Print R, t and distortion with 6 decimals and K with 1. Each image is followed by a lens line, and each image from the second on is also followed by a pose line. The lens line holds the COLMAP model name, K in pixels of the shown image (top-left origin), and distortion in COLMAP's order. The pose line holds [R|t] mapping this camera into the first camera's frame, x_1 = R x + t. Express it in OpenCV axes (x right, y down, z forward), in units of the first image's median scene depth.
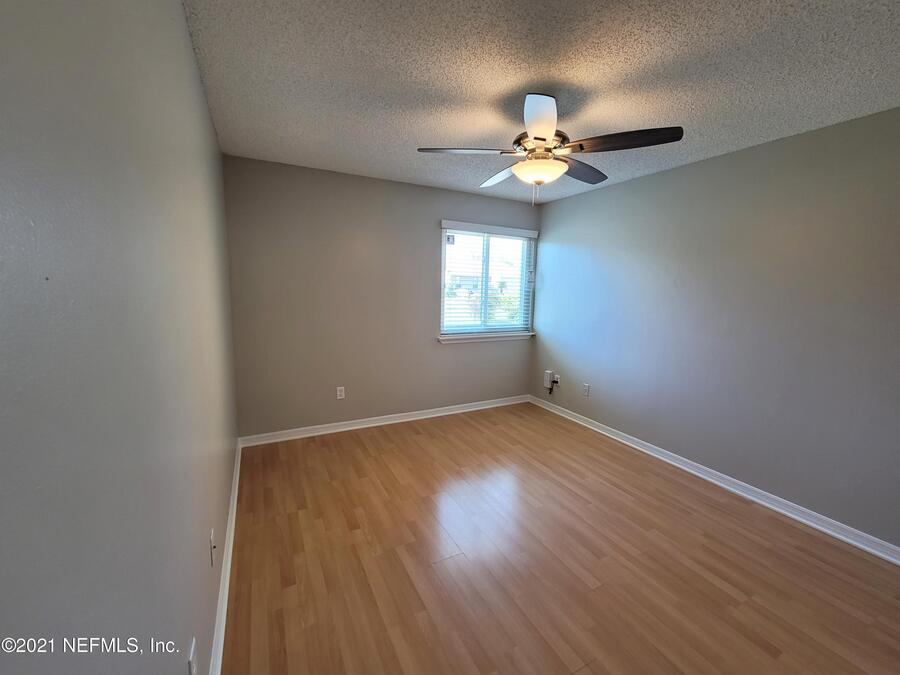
lens RADIAL K [[365.8, 0, 454.0], [0, 365.8, 335.5], [0, 0, 1]] dist [-0.009927, 0.002870]
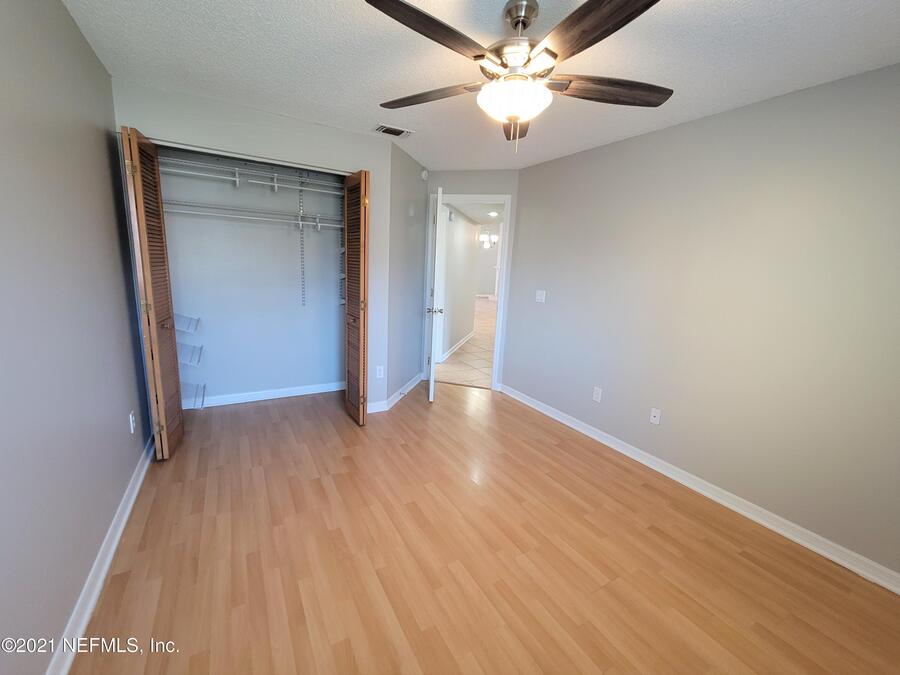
lens RADIAL K [[365.8, 0, 454.0], [0, 365.8, 335.5], [0, 0, 1]] dist [-0.009927, 0.002870]
pose [[-0.995705, -0.064891, -0.066038, 0.371105], [-0.082167, 0.948062, 0.307288, -0.219954], [0.042668, 0.311395, -0.949322, 1.847660]]
